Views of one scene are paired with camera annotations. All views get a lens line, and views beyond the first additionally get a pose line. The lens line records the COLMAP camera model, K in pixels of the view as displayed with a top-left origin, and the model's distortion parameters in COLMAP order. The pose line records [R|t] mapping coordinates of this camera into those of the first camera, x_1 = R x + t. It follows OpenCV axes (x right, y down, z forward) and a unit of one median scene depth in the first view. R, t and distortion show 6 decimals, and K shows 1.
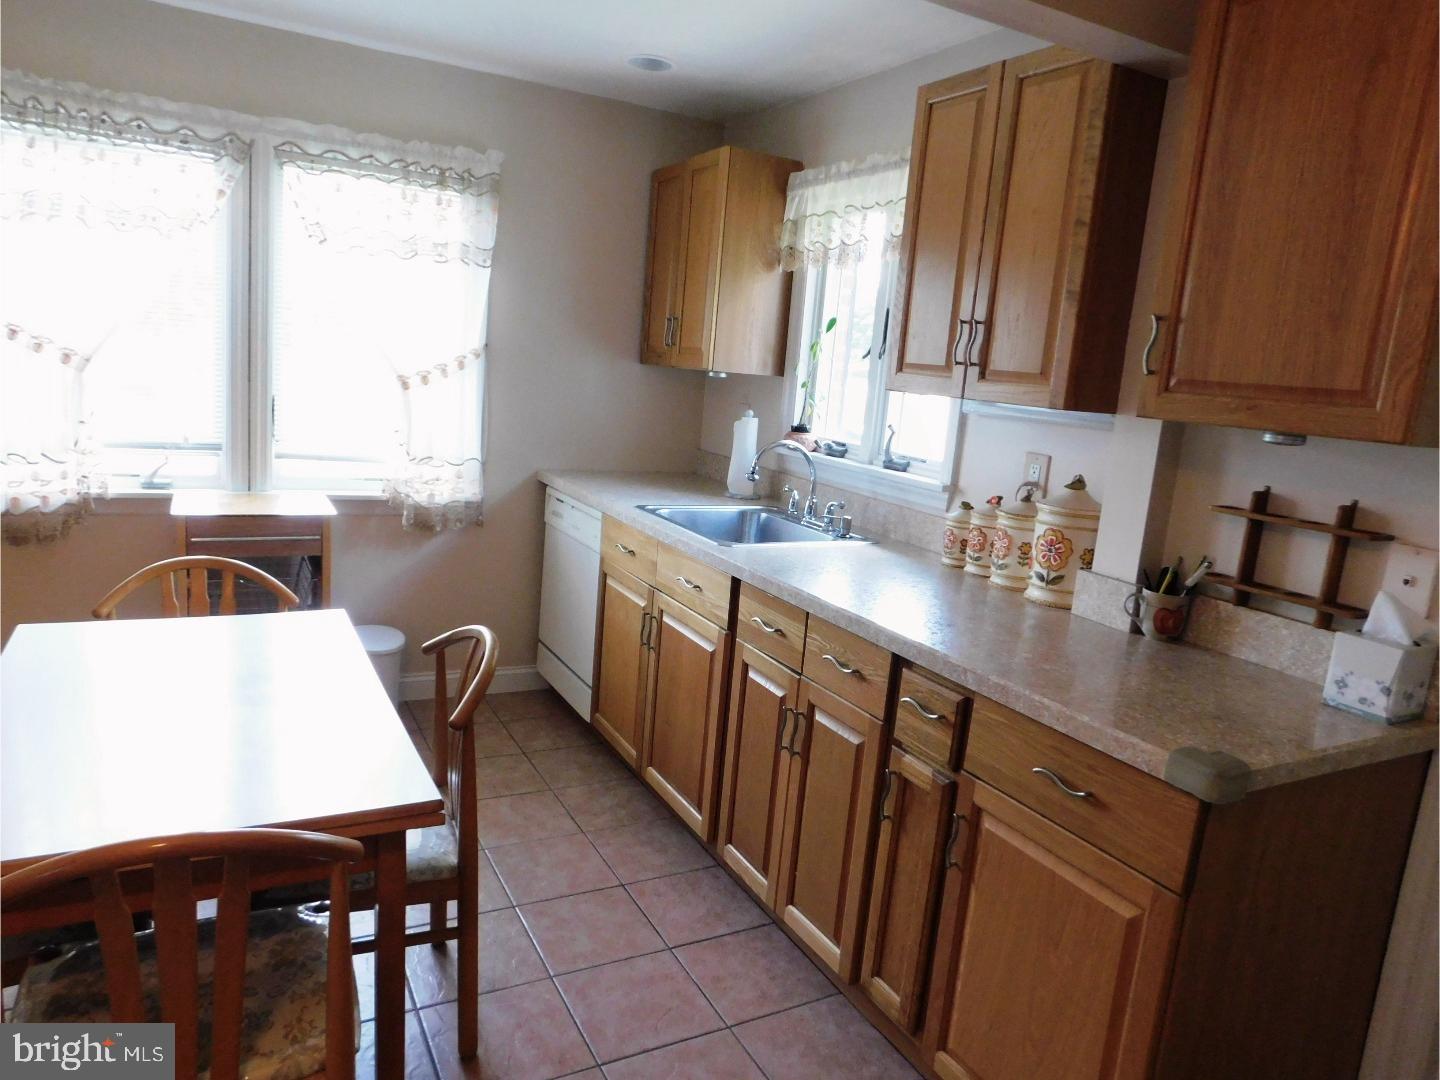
lens RADIAL K [[951.3, 0, 715.6], [0, 951.3, 534.7], [0, 0, 1]] dist [-0.064479, 0.051484]
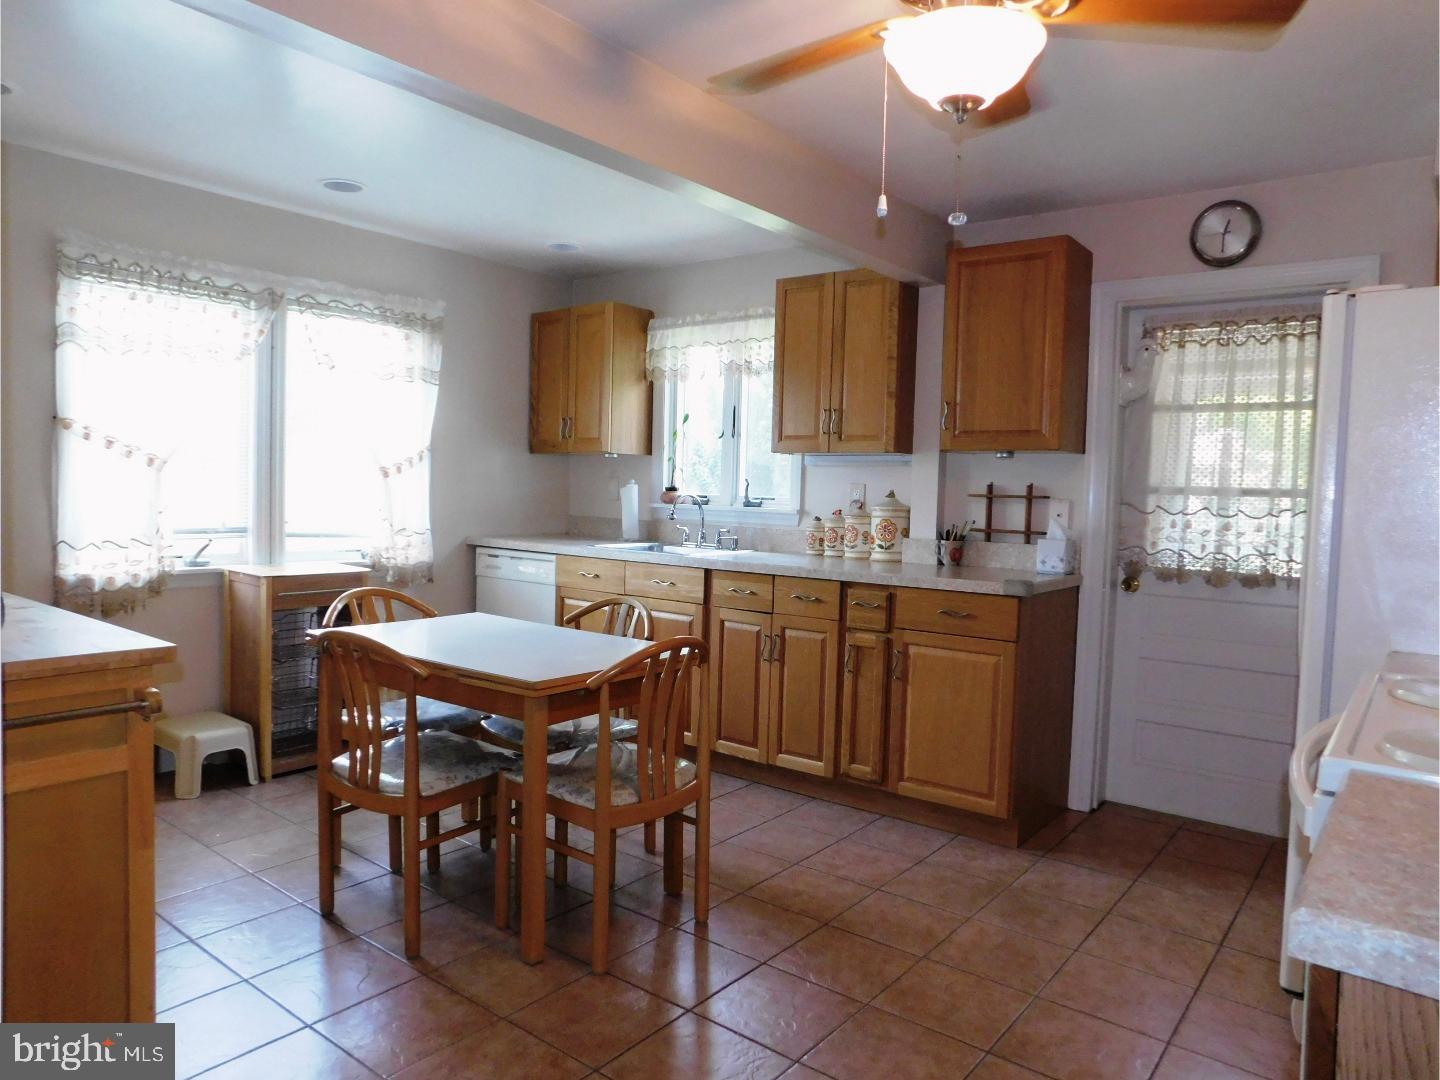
lens RADIAL K [[951.3, 0, 715.6], [0, 951.3, 534.7], [0, 0, 1]] dist [-0.064479, 0.051484]
pose [[0.915681, -0.080221, 0.393817, -0.592802], [0.121831, 0.989176, -0.081779, 0.118541], [-0.382994, 0.122863, 0.915544, -0.492595]]
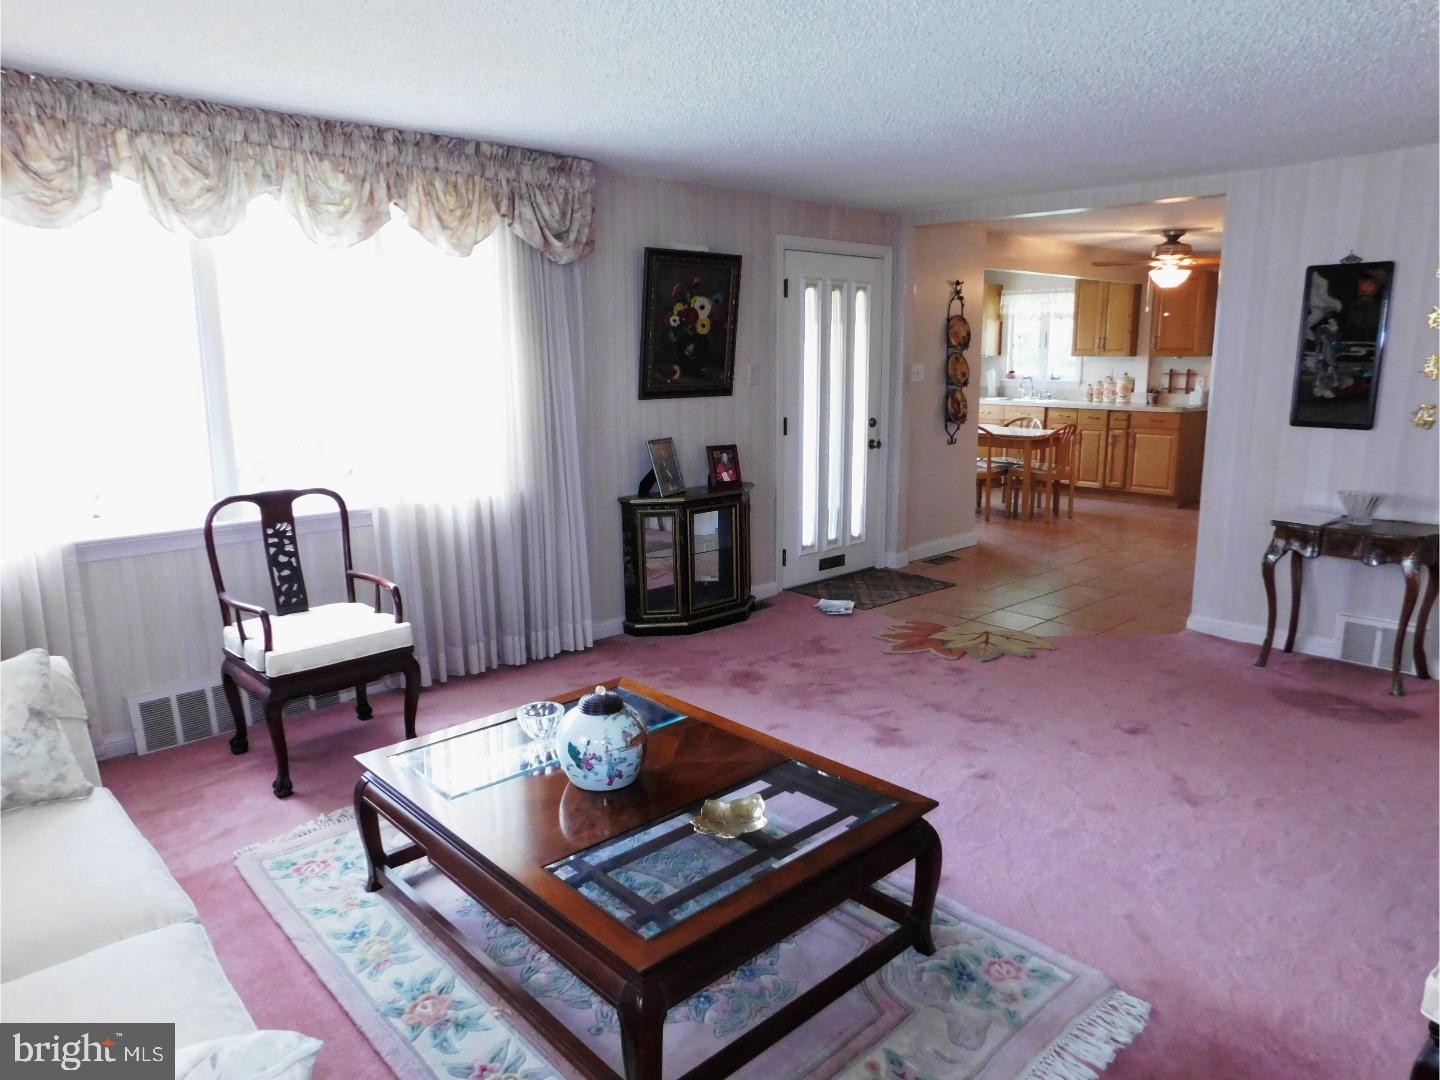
lens RADIAL K [[951.3, 0, 715.6], [0, 951.3, 534.7], [0, 0, 1]] dist [-0.064479, 0.051484]
pose [[0.965454, -0.135539, 0.222549, -2.183813], [0.130718, 0.990754, 0.036321, 0.240000], [-0.225414, -0.005975, 0.974245, -2.426633]]
